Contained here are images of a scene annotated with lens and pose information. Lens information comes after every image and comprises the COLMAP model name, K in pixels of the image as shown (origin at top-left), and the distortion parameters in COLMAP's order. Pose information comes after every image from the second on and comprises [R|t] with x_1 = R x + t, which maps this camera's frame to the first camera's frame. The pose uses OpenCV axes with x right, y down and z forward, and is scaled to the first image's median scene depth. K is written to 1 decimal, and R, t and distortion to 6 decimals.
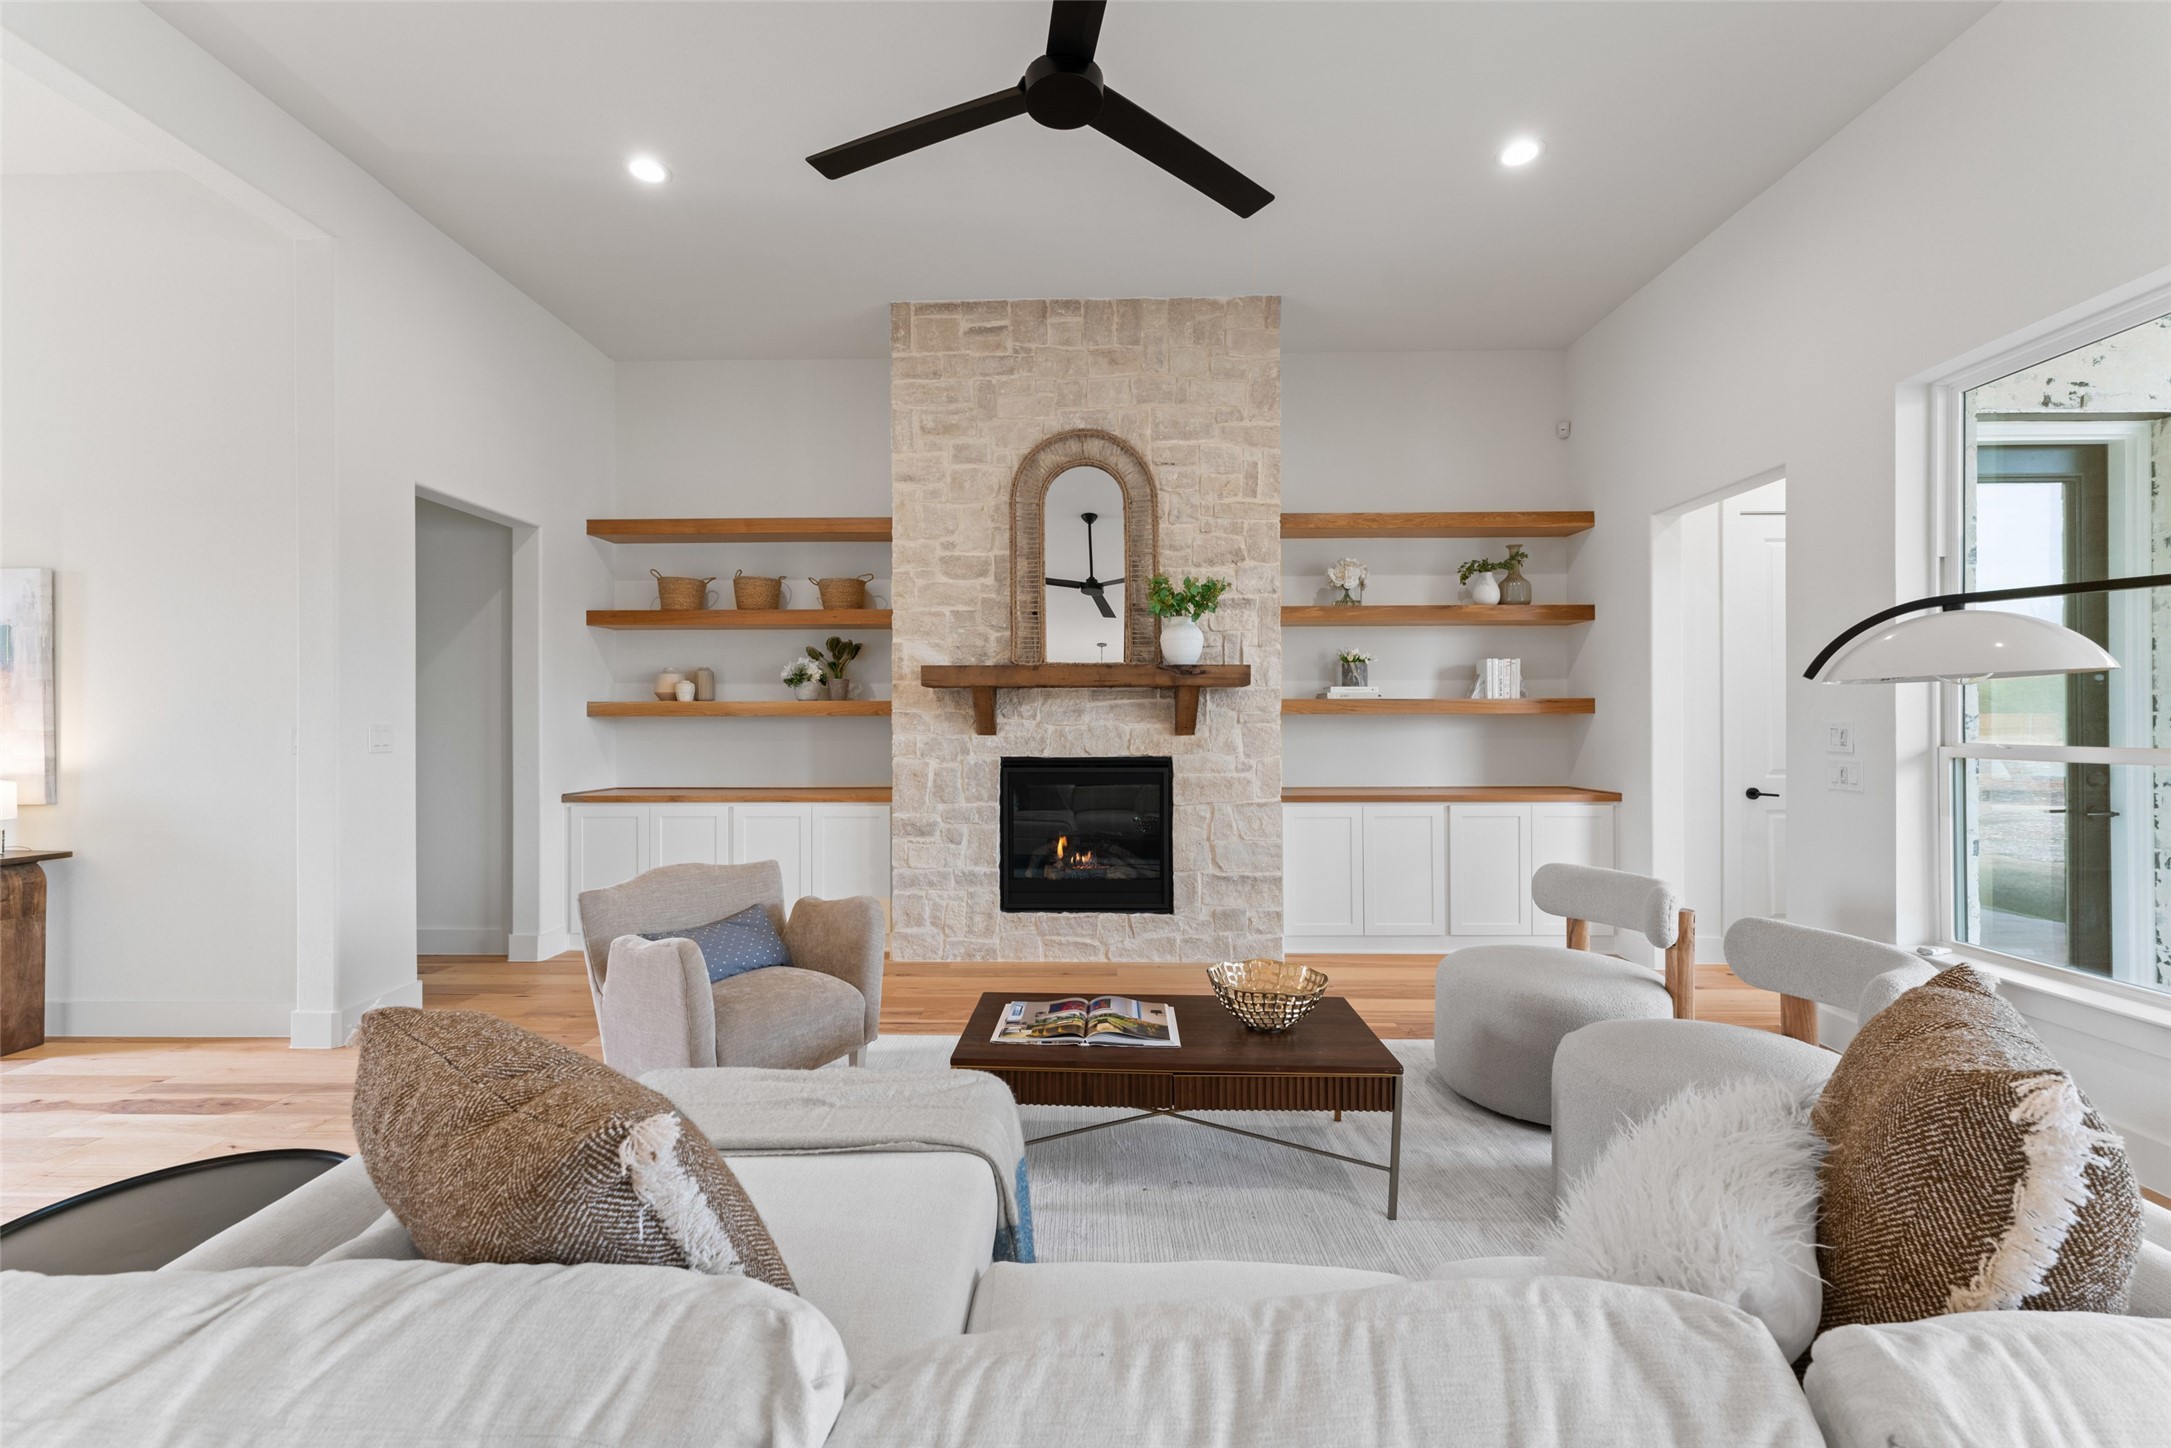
lens RADIAL K [[871.3, 0, 1080.8], [0, 871.3, 724.6], [0, 0, 1]] dist [-0.001326, 0.002653]
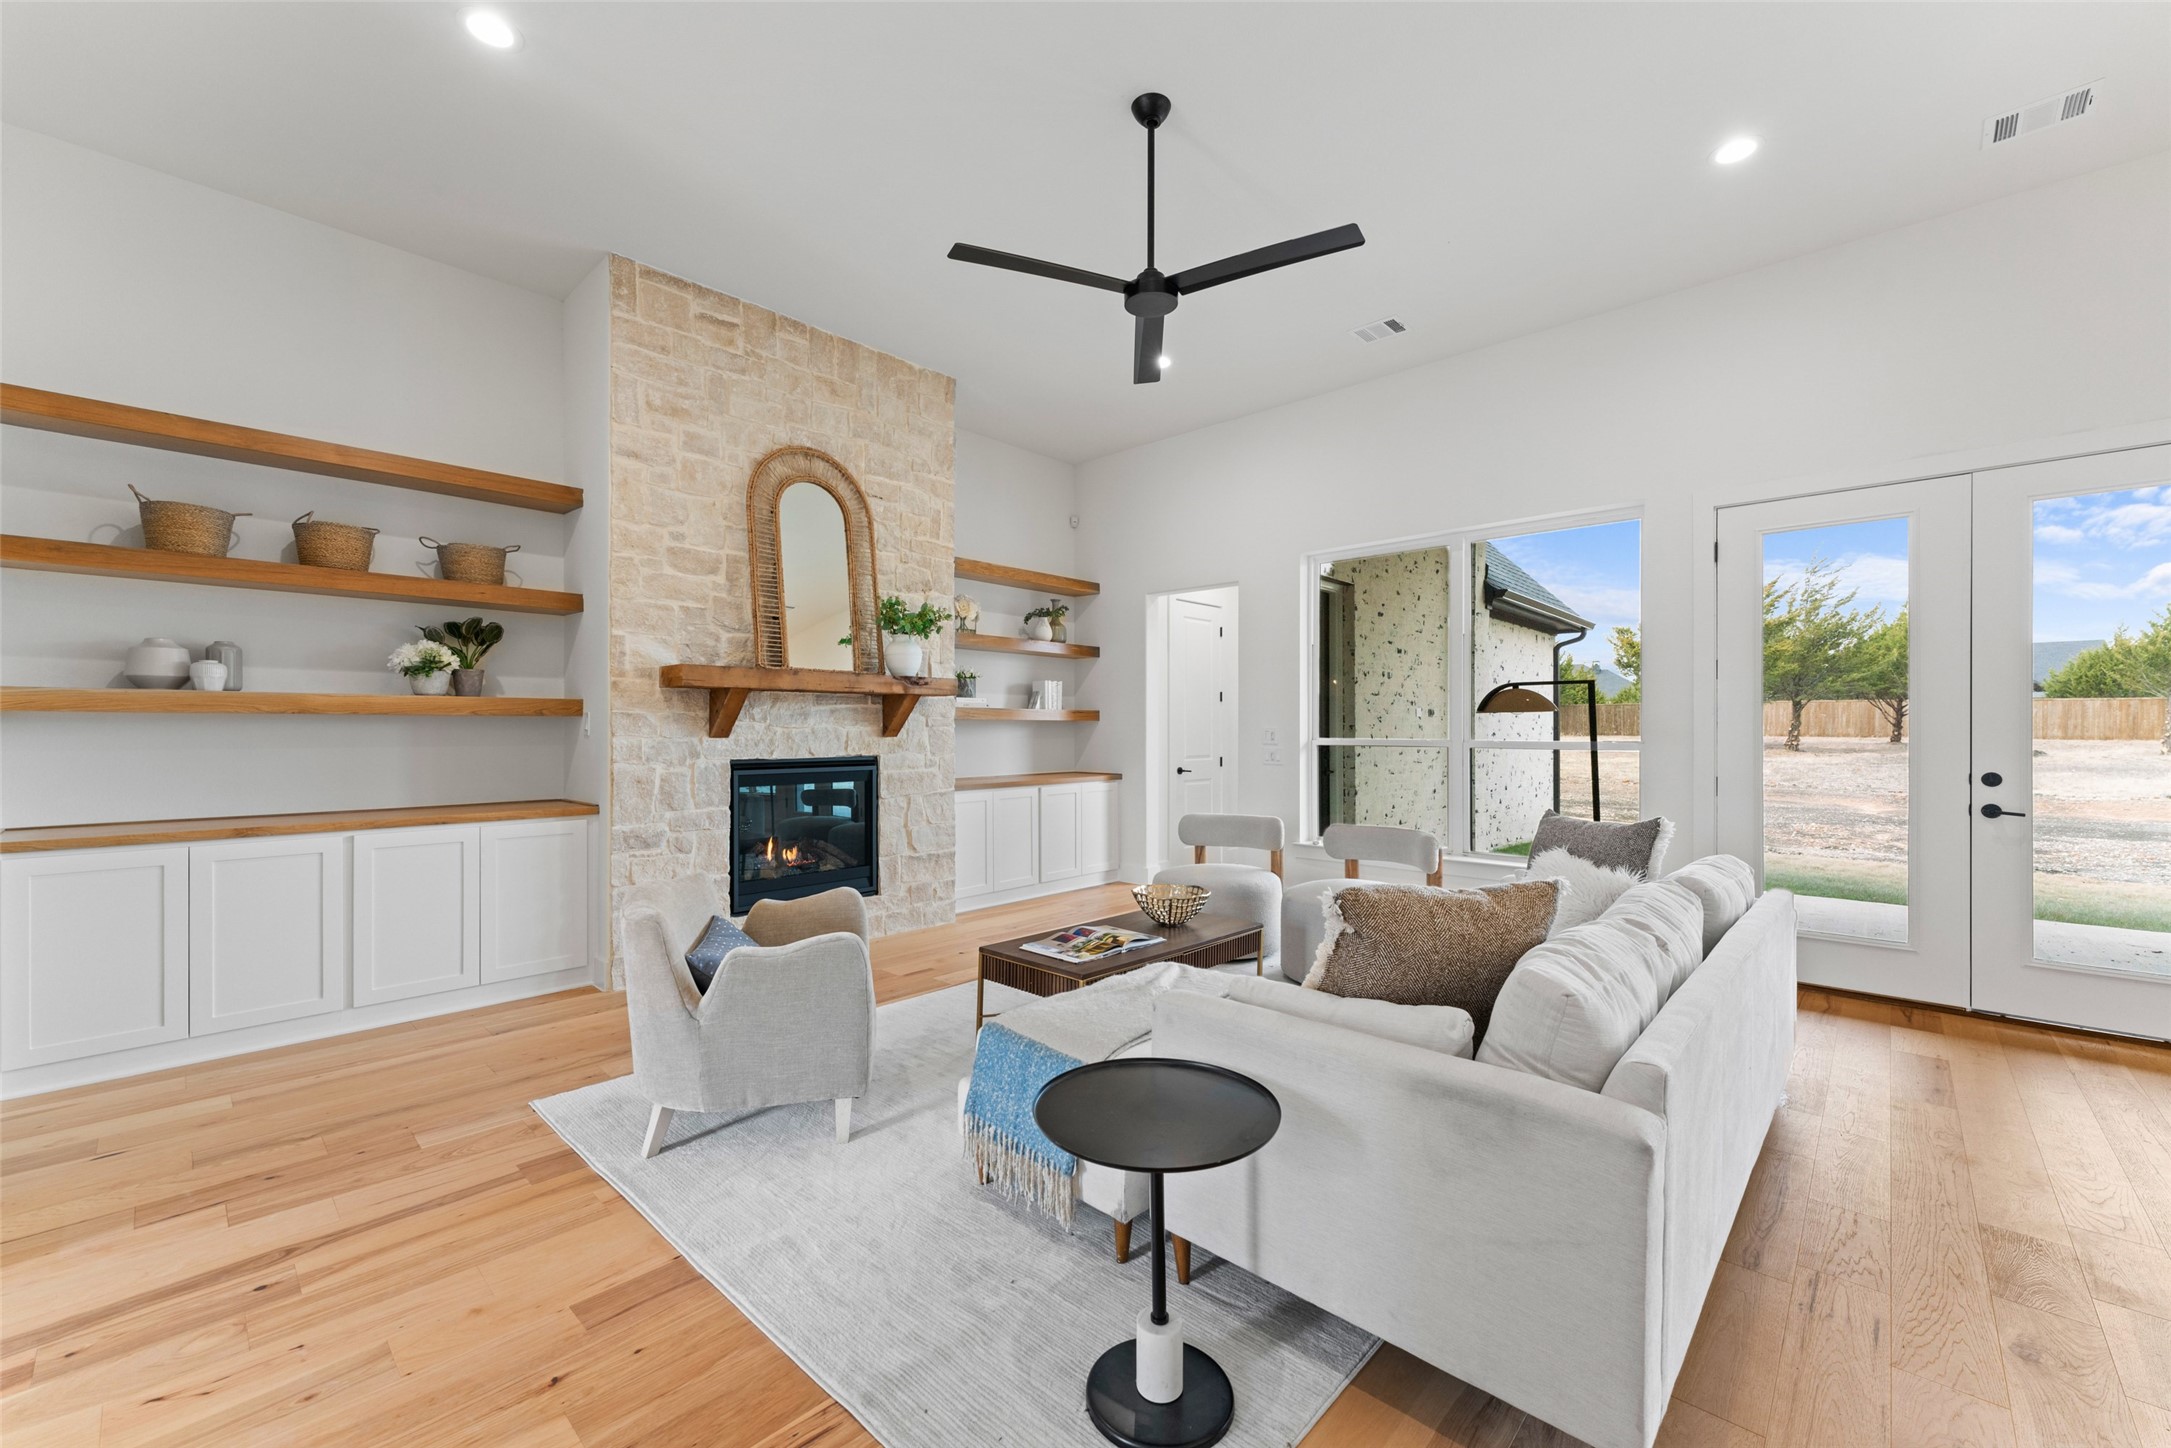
lens RADIAL K [[871.3, 0, 1073.1], [0, 871.3, 730.0], [0, 0, 1]] dist [-0.001326, 0.002653]
pose [[0.667543, 0.000948, 0.744570, -0.567470], [-0.002630, 0.999996, 0.001085, 0.001257], [-0.744566, -0.002683, 0.667543, 0.054241]]
